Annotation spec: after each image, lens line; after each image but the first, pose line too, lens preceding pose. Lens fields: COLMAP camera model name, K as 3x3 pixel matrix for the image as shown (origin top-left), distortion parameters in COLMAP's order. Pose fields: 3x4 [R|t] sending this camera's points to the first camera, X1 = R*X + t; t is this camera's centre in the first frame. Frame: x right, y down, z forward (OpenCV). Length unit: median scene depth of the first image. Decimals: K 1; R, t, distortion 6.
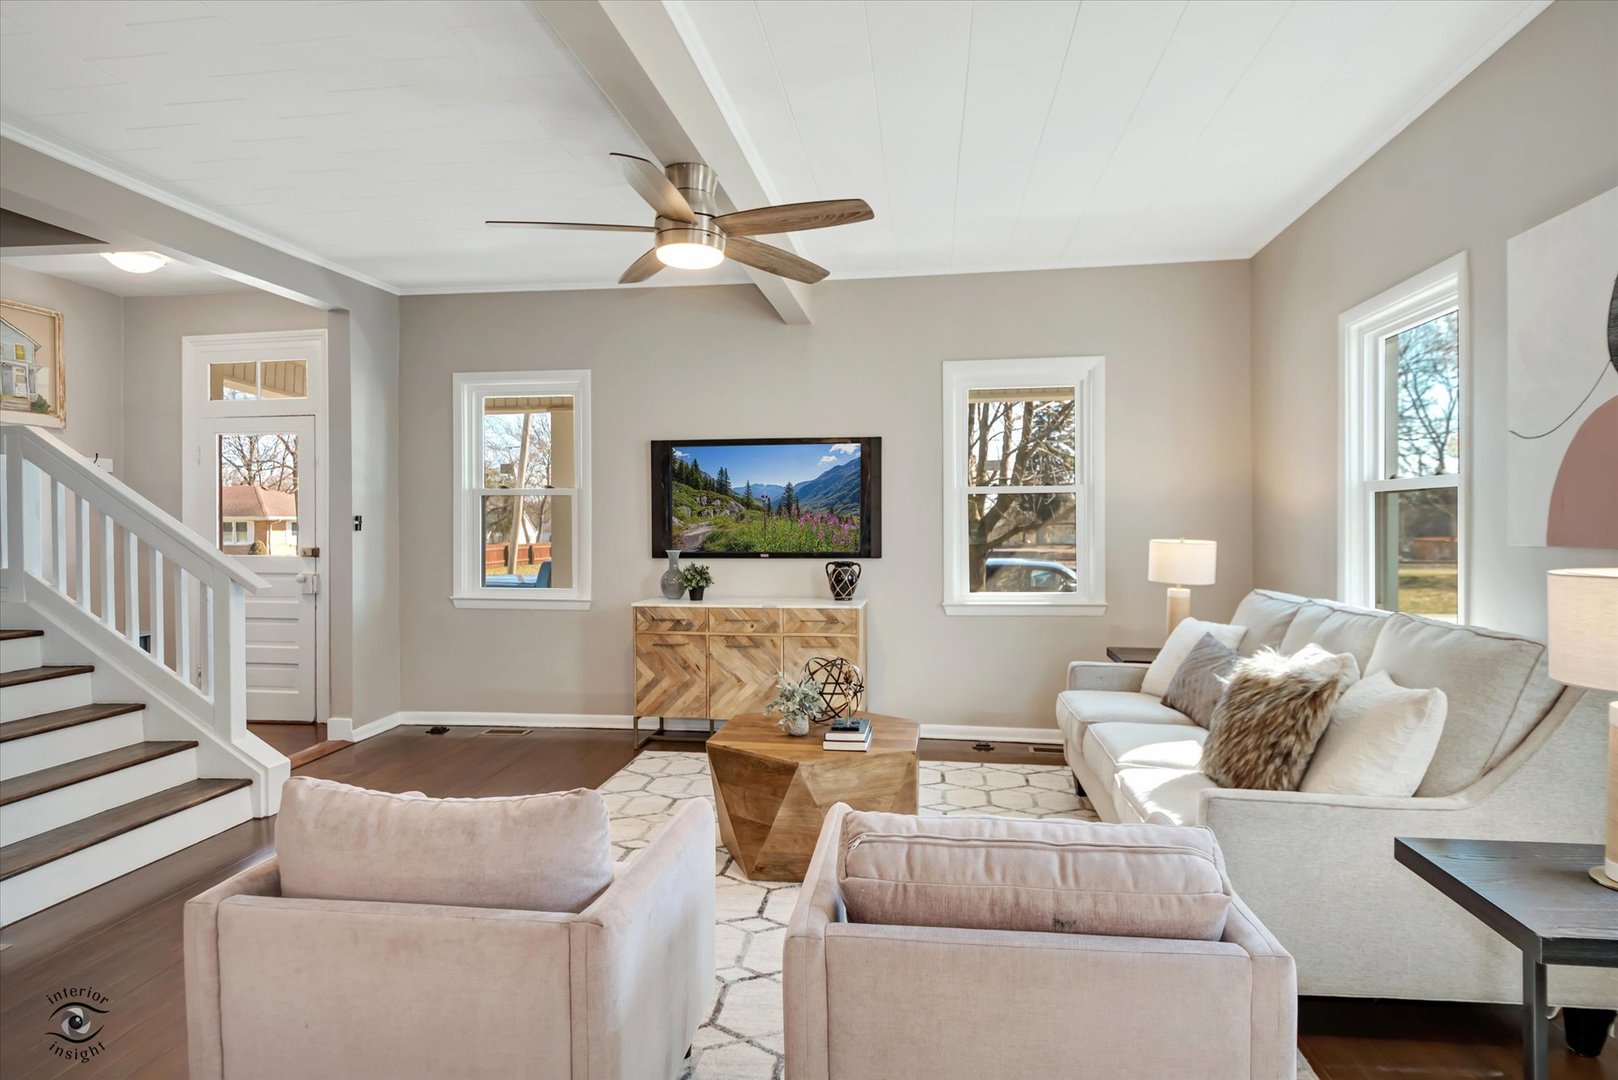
lens RADIAL K [[897.8, 0, 799.3], [0, 897.8, 538.1], [0, 0, 1]] dist [0.011003, -0.005260]
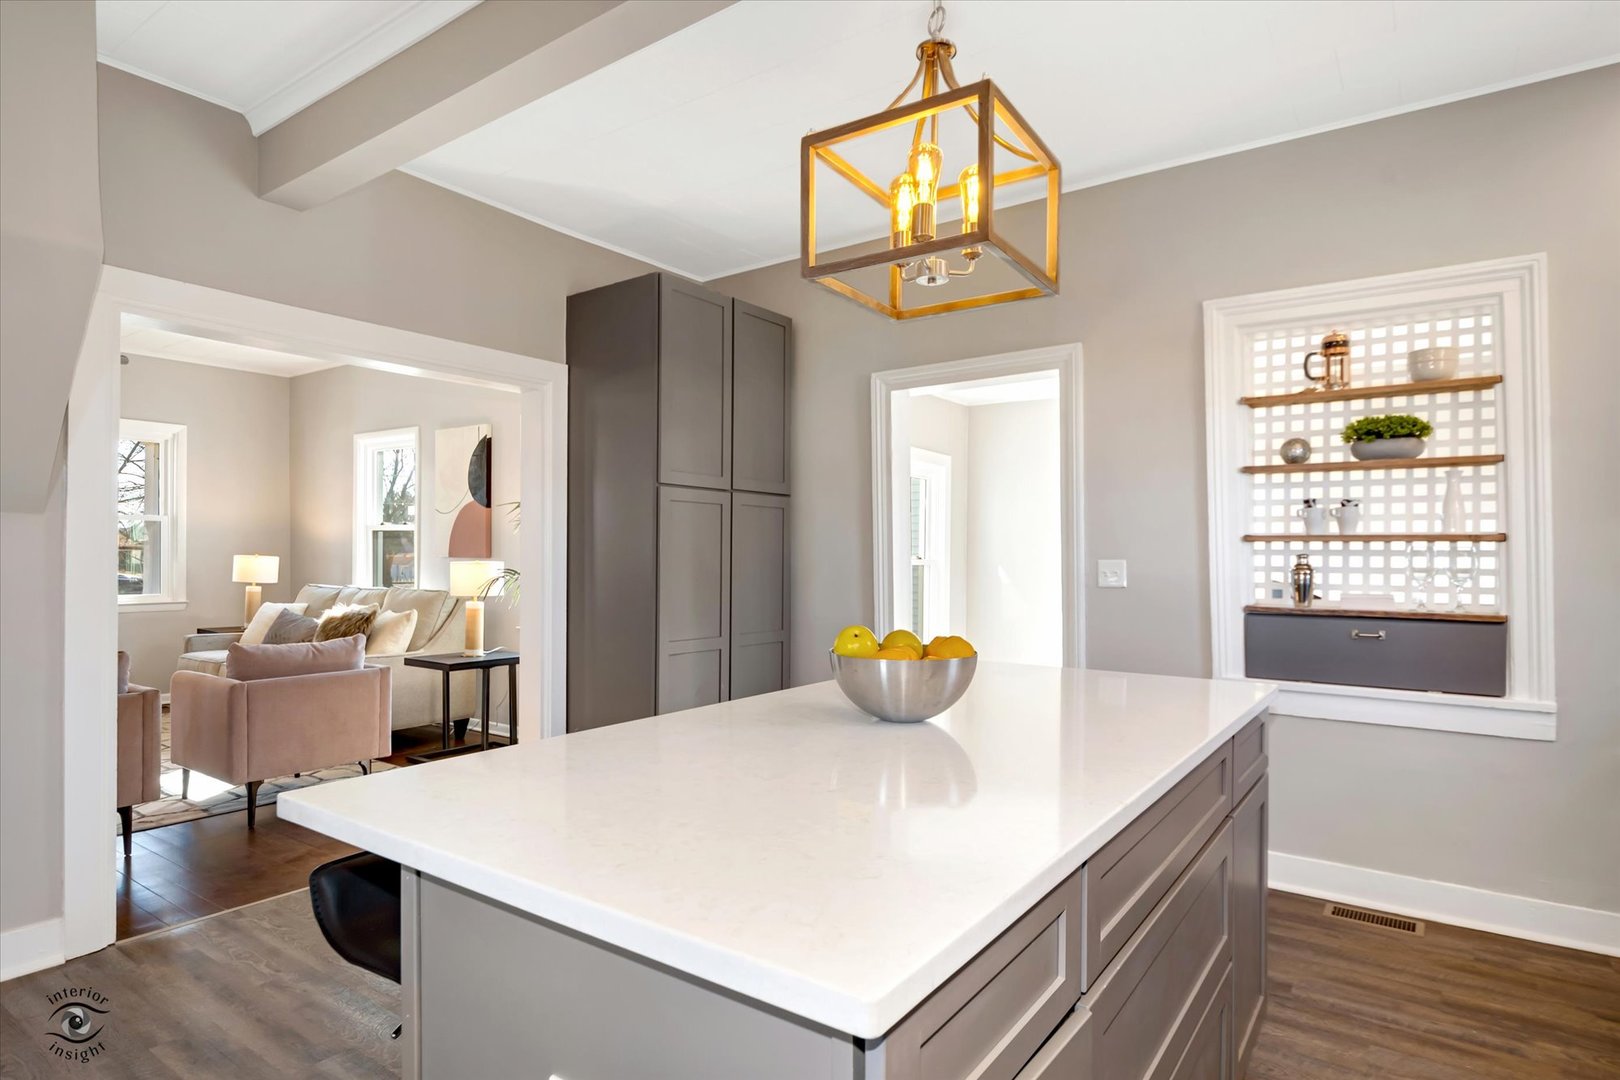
lens RADIAL K [[898.9, 0, 803.2], [0, 898.9, 547.3], [0, 0, 1]] dist [0.011003, -0.005260]
pose [[0.469323, 0.020156, 0.882797, -0.713826], [-0.000472, 0.999745, -0.022575, 0.031093], [-0.883027, 0.010178, 0.469213, -0.812927]]
